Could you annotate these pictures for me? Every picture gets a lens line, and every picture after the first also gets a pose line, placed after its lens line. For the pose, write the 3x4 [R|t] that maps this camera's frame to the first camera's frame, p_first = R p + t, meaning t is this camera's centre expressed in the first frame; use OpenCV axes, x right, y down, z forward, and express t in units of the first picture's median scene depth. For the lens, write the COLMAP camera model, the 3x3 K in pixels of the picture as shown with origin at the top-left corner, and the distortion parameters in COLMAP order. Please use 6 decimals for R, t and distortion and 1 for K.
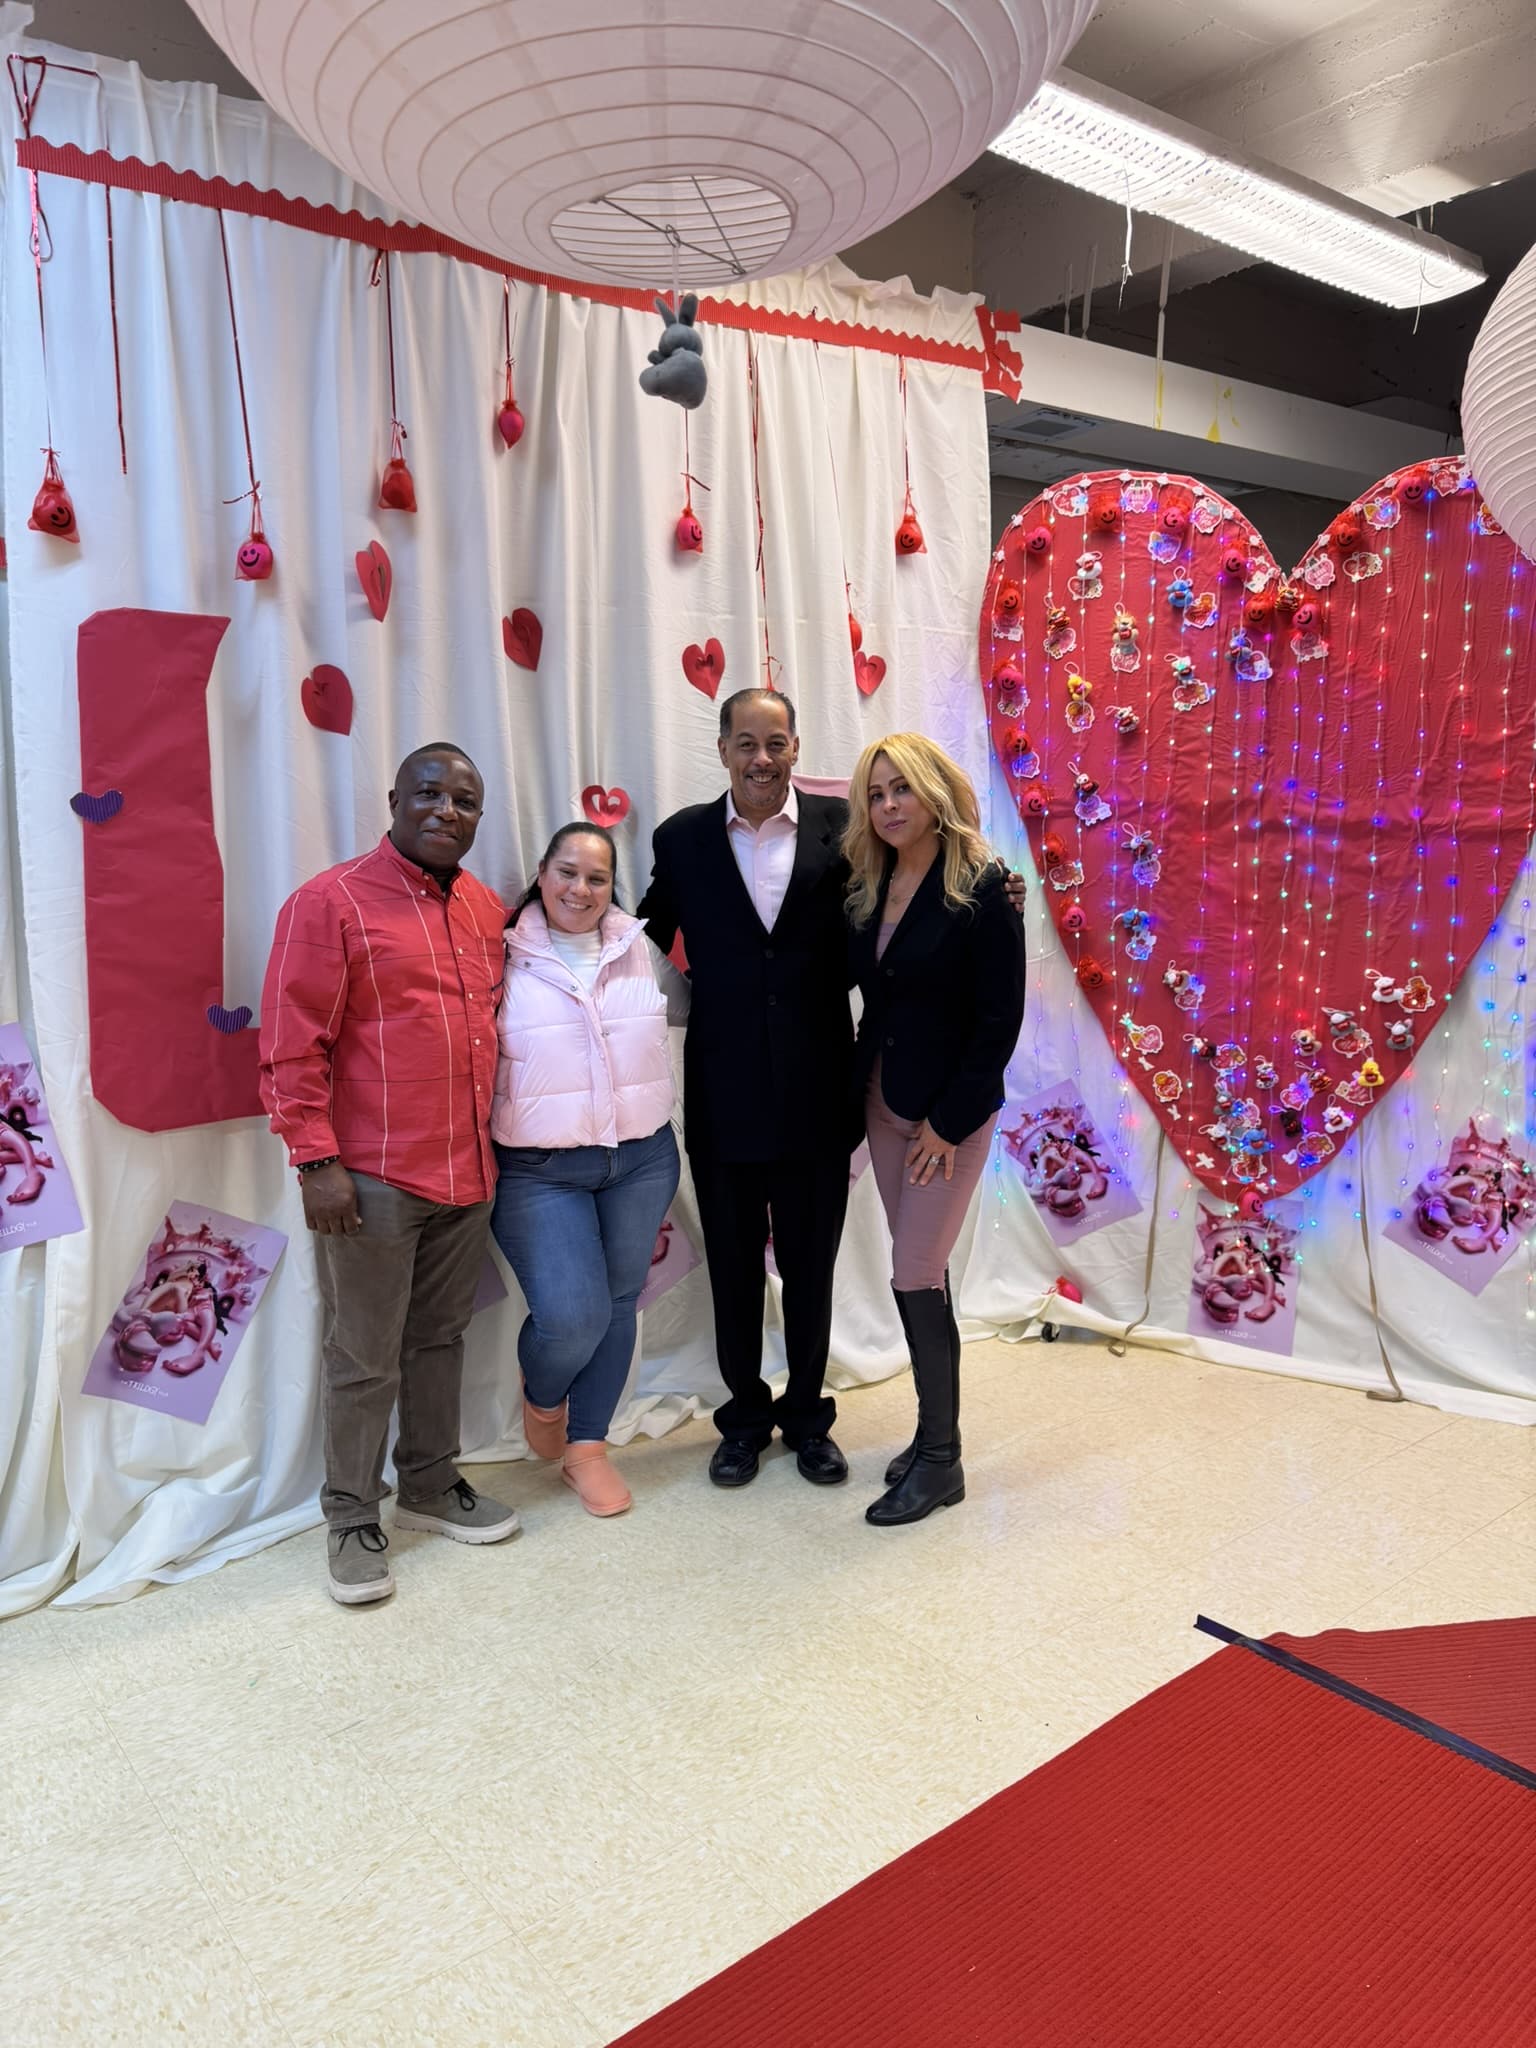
lens RADIAL K [[1488.2, 0, 795.6], [0, 1488.2, 1000.0], [0, 0, 1]] dist [0.009006, -0.009617]
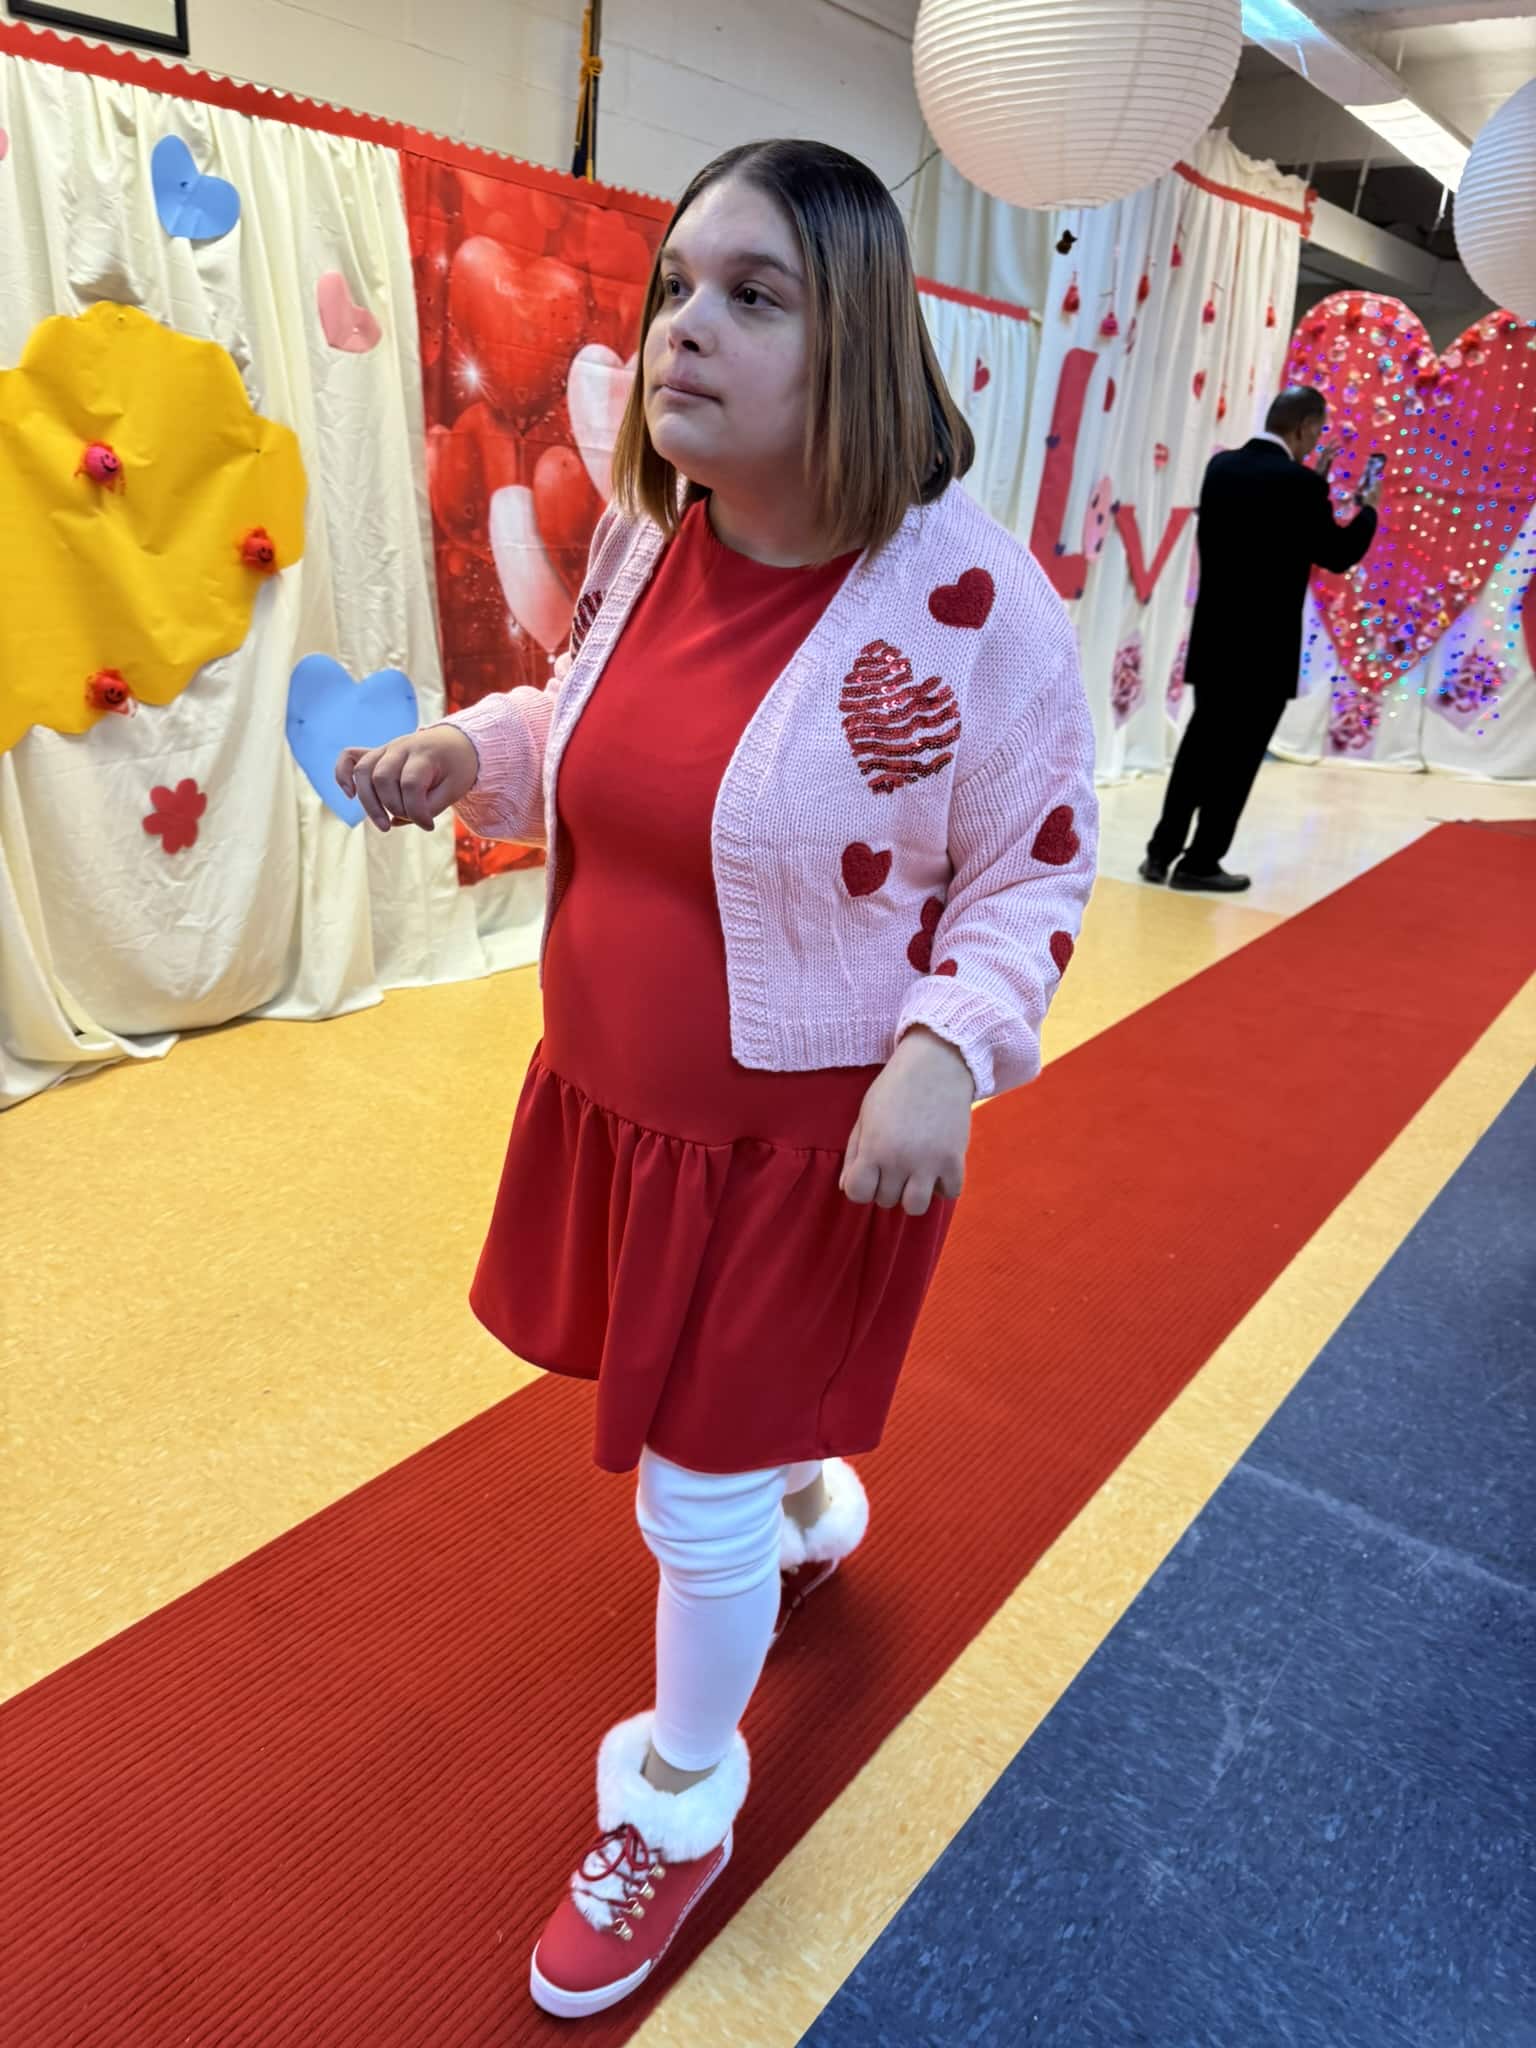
lens RADIAL K [[1439.8, 0, 765.6], [0, 1439.8, 1016.9], [0, 0, 1]] dist [0.006586, -0.013596]
pose [[0.972519, -0.018767, 0.232065, -0.992851], [-0.034239, 0.974380, 0.222285, 0.172034], [-0.230291, -0.224122, 0.946961, -0.802238]]
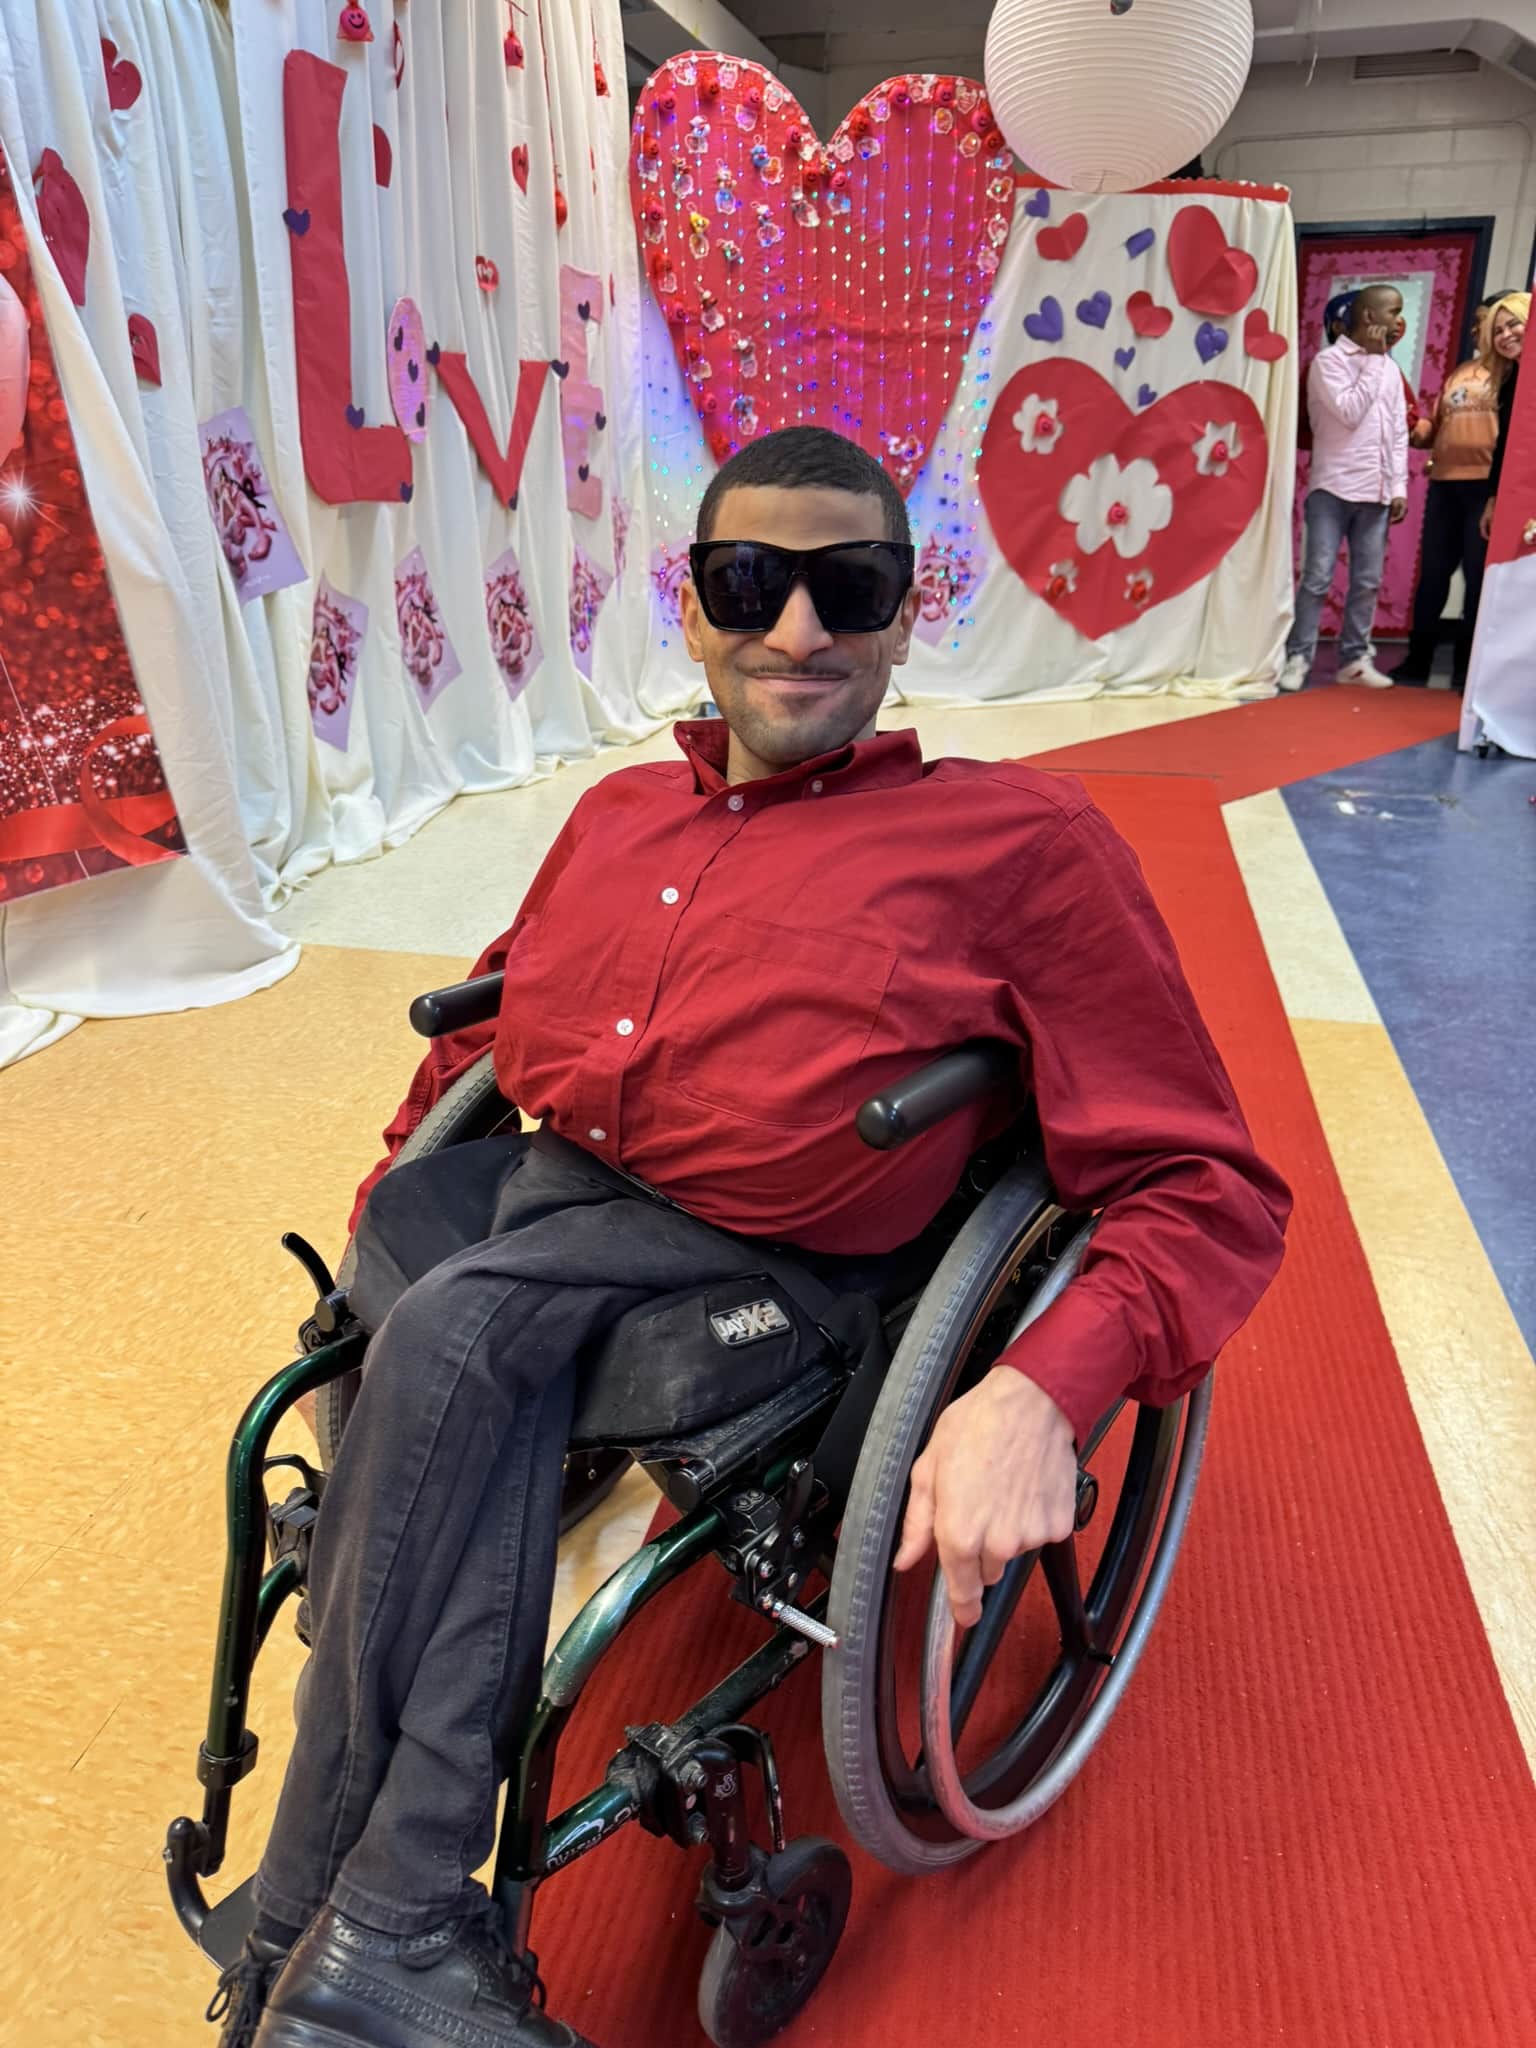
lens RADIAL K [[1439.8, 0, 746.2], [0, 1439.8, 1026.4], [0, 0, 1]] dist [0.006586, -0.013596]
pose [[0.803777, -0.219328, 0.553026, -0.702732], [0.088609, 0.963330, 0.253267, 0.181484], [-0.588295, -0.154567, 0.793737, -0.220267]]
